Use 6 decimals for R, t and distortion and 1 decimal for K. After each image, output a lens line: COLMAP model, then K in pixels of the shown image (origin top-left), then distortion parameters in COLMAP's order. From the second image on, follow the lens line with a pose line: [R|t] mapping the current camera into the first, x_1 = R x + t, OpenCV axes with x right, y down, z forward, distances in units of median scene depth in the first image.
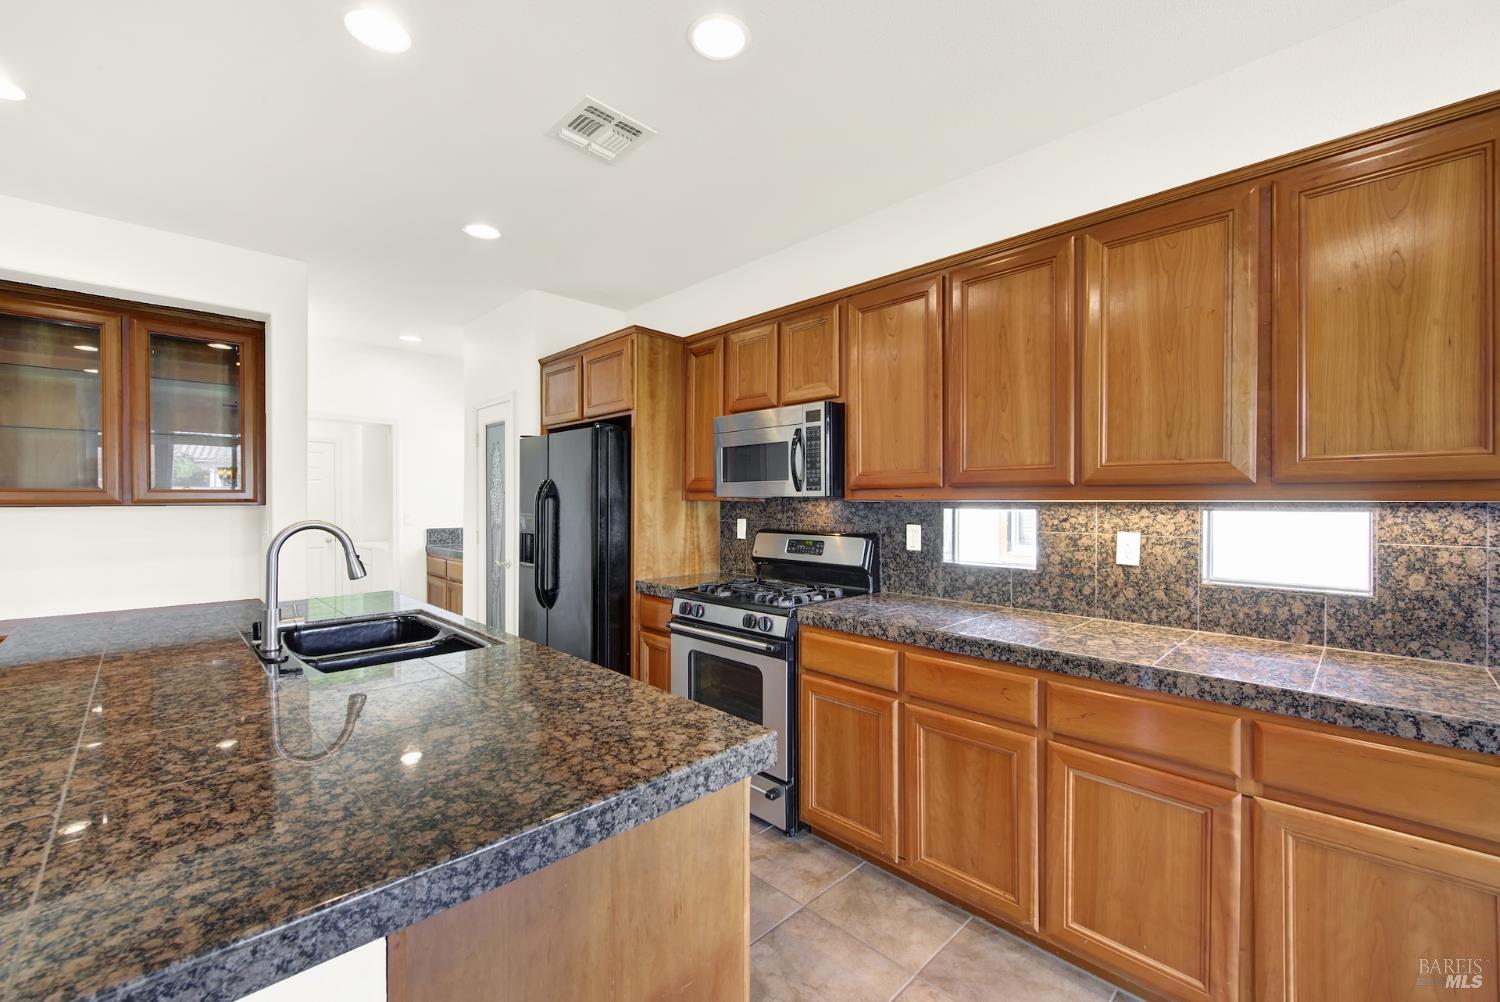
lens RADIAL K [[609.9, 0, 775.5], [0, 609.9, 499.0], [0, 0, 1]] dist [0.002518, -0.002322]
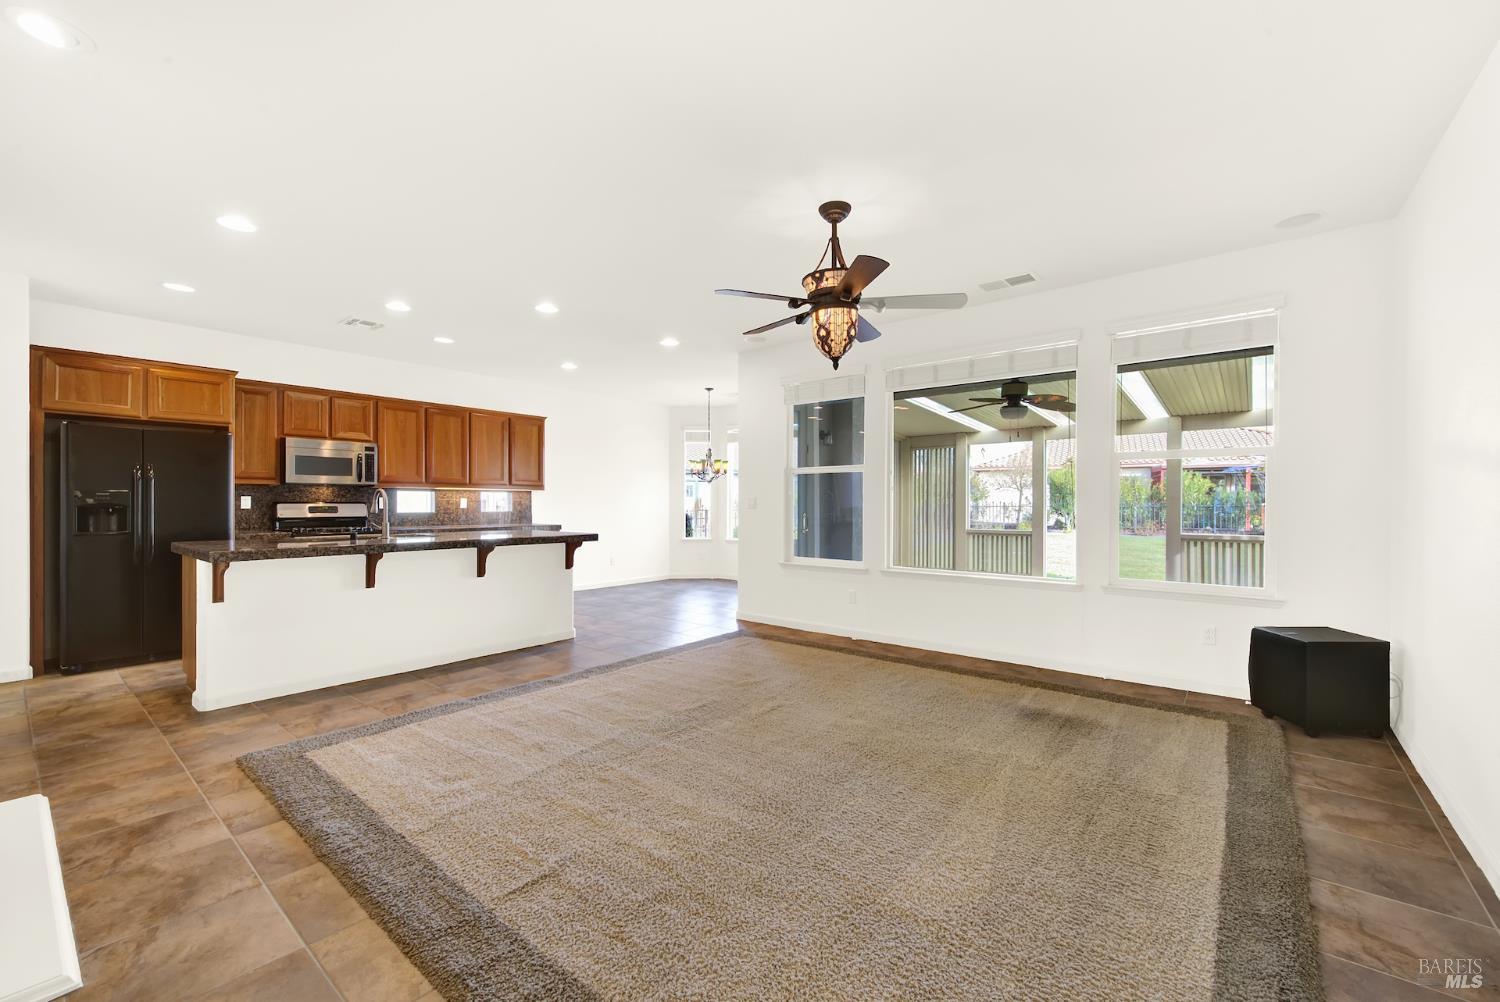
lens RADIAL K [[609.9, 0, 752.0], [0, 609.9, 501.4], [0, 0, 1]] dist [0.002518, -0.002322]
pose [[-0.096238, 0.005302, 0.995344, -2.942763], [-0.002316, 0.999982, -0.005551, 0.086228], [-0.995356, -0.002840, -0.096224, -0.254270]]
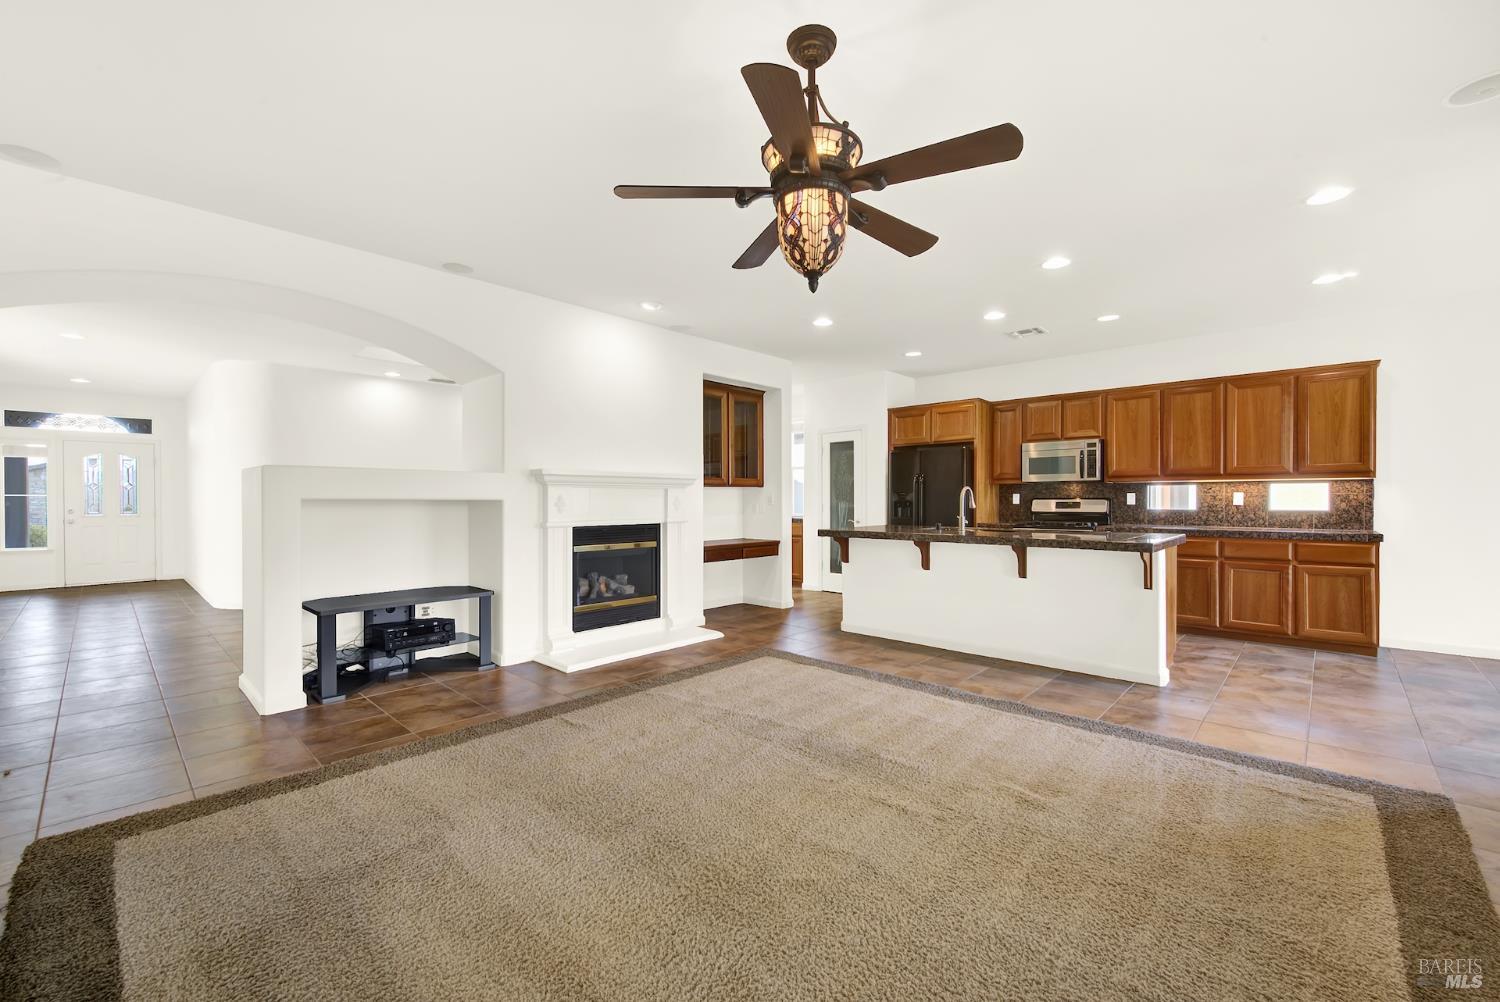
lens RADIAL K [[609.9, 0, 764.1], [0, 609.9, 501.1], [0, 0, 1]] dist [0.002518, -0.002322]
pose [[0.999549, -0.000210, 0.030041, -1.551858], [0.000112, 0.999995, 0.003271, 0.082385], [-0.030042, -0.003266, 0.999543, -1.573004]]
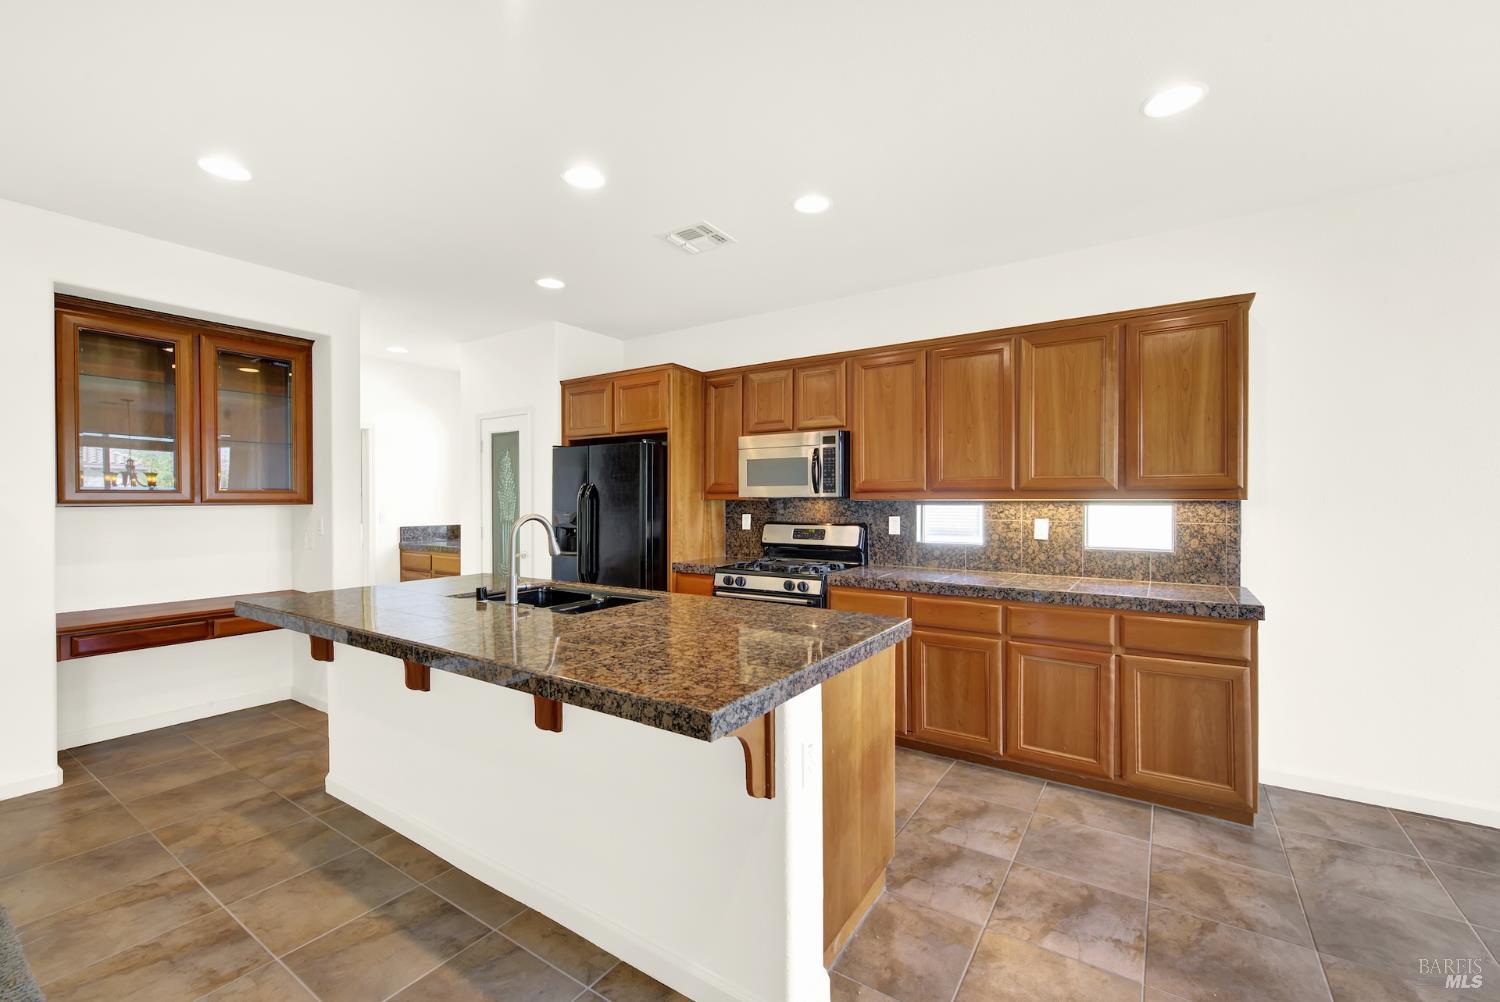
lens RADIAL K [[609.9, 0, 750.8], [0, 609.9, 499.1], [0, 0, 1]] dist [0.002518, -0.002322]
pose [[0.984063, -0.001215, 0.177818, -0.463333], [0.001091, 0.999999, 0.000791, -0.000509], [-0.177819, -0.000585, 0.984063, -0.448418]]
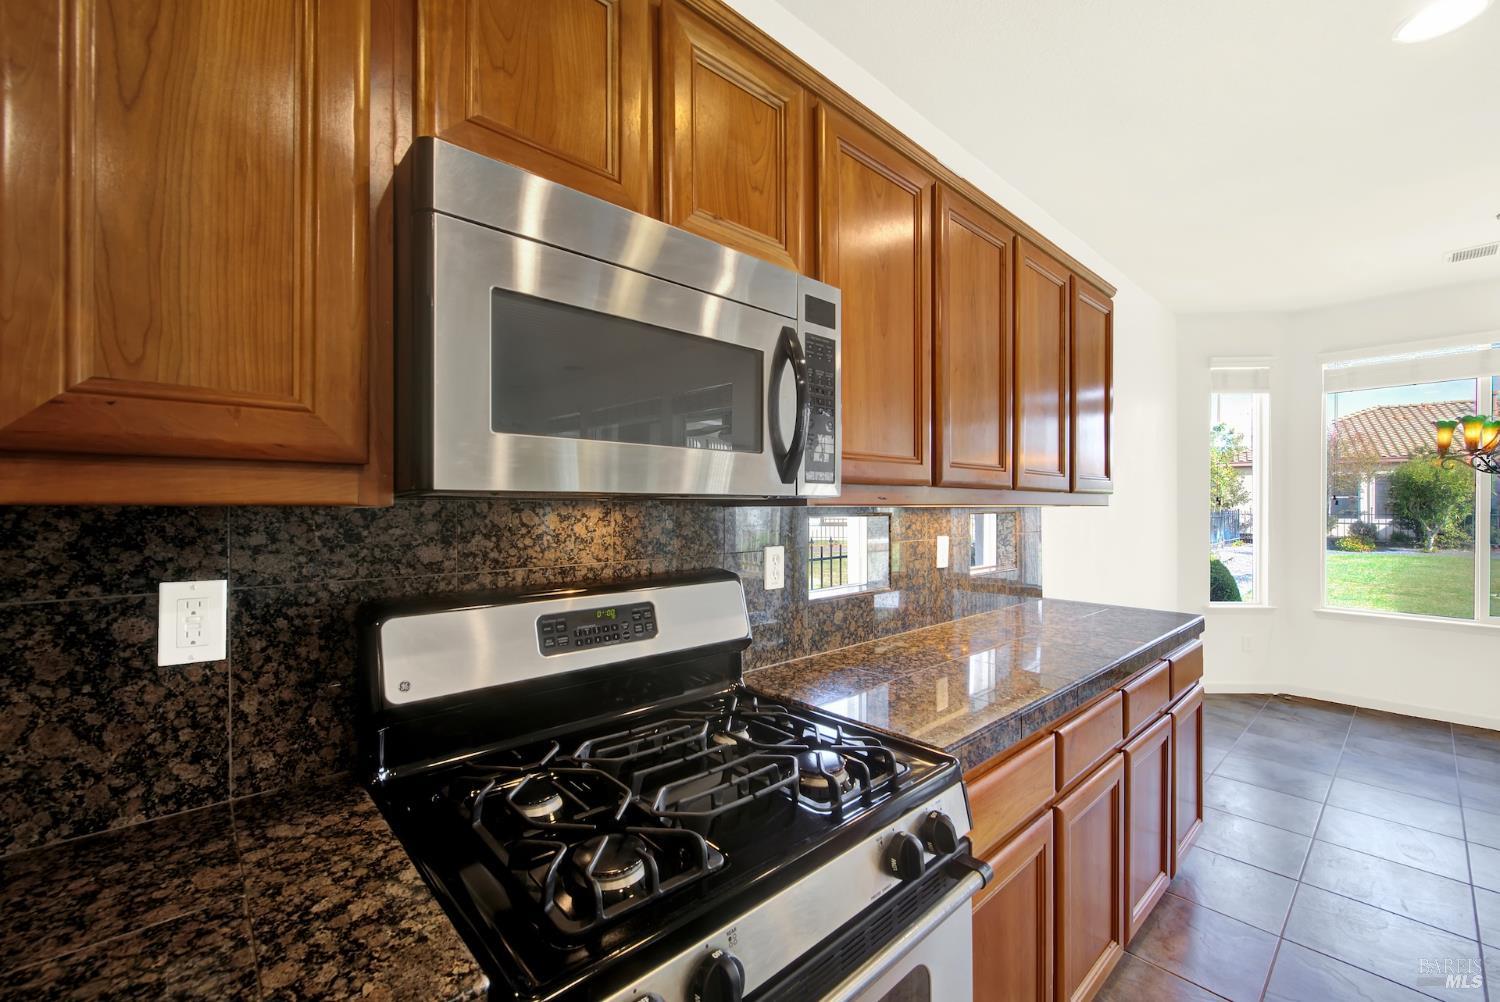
lens RADIAL K [[609.9, 0, 750.0], [0, 609.9, 506.1], [0, 0, 1]] dist [0.002518, -0.002322]
pose [[0.054401, -0.000005, 0.998519, -0.476511], [-0.002702, 0.999996, 0.000152, 0.004346], [-0.998516, -0.002706, 0.054401, 1.288802]]
